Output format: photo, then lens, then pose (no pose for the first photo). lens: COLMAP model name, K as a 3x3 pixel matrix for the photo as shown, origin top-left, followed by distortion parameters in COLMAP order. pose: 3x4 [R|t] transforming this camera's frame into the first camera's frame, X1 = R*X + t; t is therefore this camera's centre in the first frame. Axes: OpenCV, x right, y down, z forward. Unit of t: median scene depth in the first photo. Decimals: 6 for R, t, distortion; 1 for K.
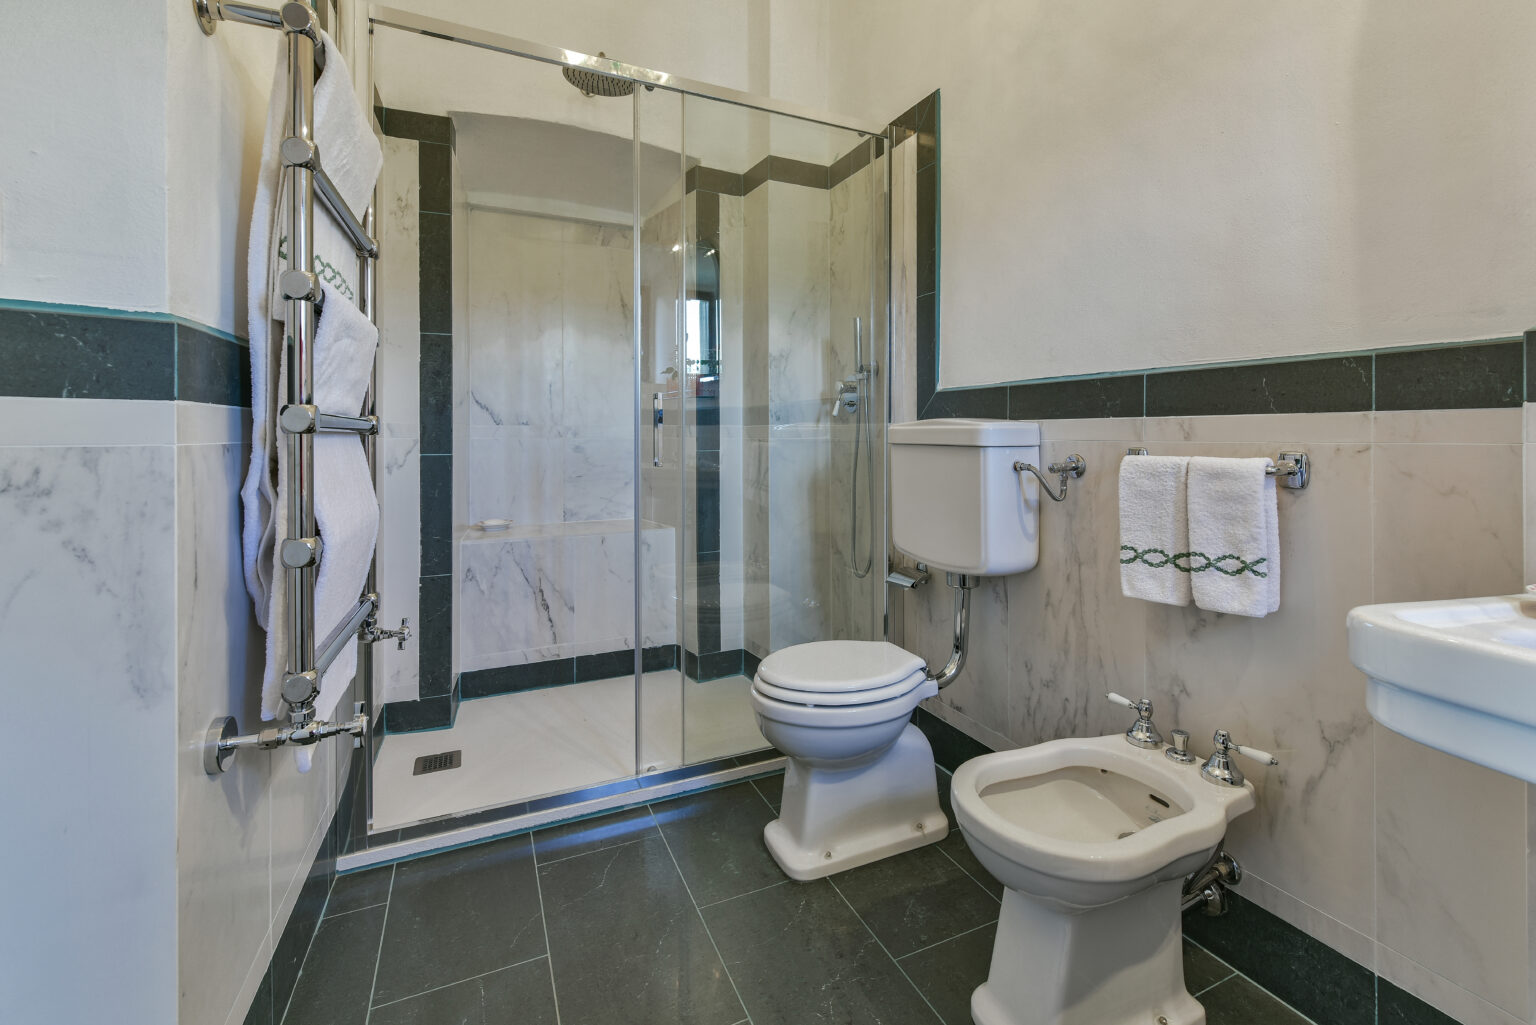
lens RADIAL K [[662.5, 0, 770.4], [0, 662.5, 442.4], [0, 0, 1]] dist [0.001561, 0.000287]
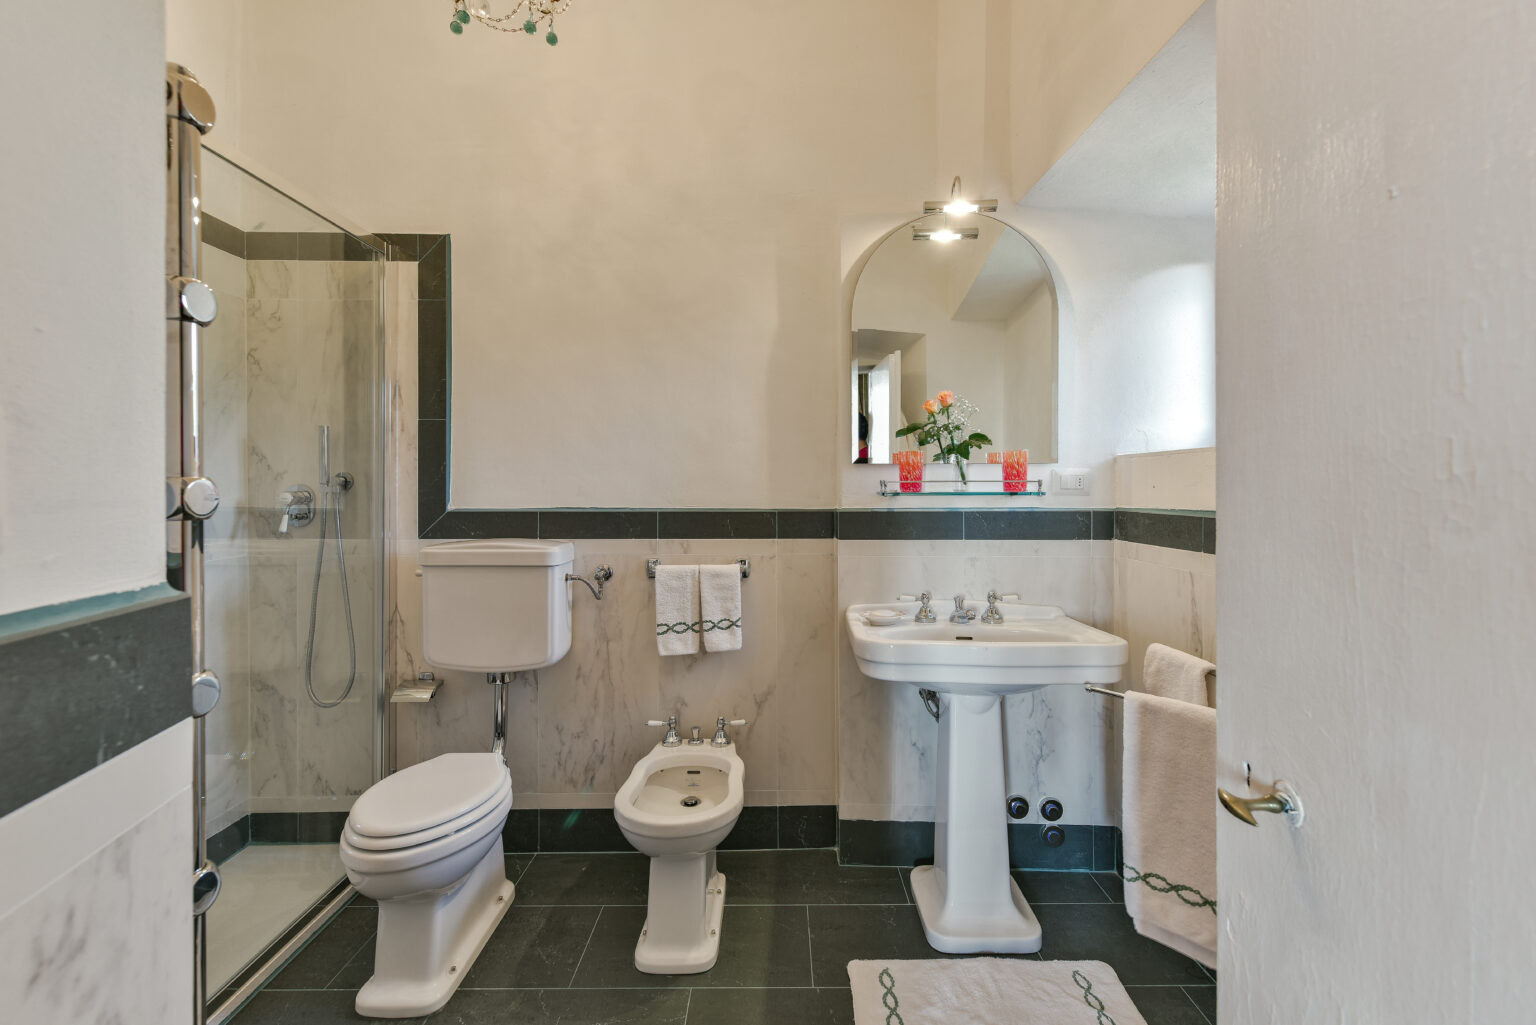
lens RADIAL K [[629.5, 0, 761.4], [0, 629.5, 502.2], [0, 0, 1]] dist [0.001514, 0.000014]
pose [[0.432002, -0.025701, 0.901507, -0.654157], [0.018154, 0.999639, 0.019799, -0.146911], [-0.901690, 0.007812, 0.432312, 0.132420]]
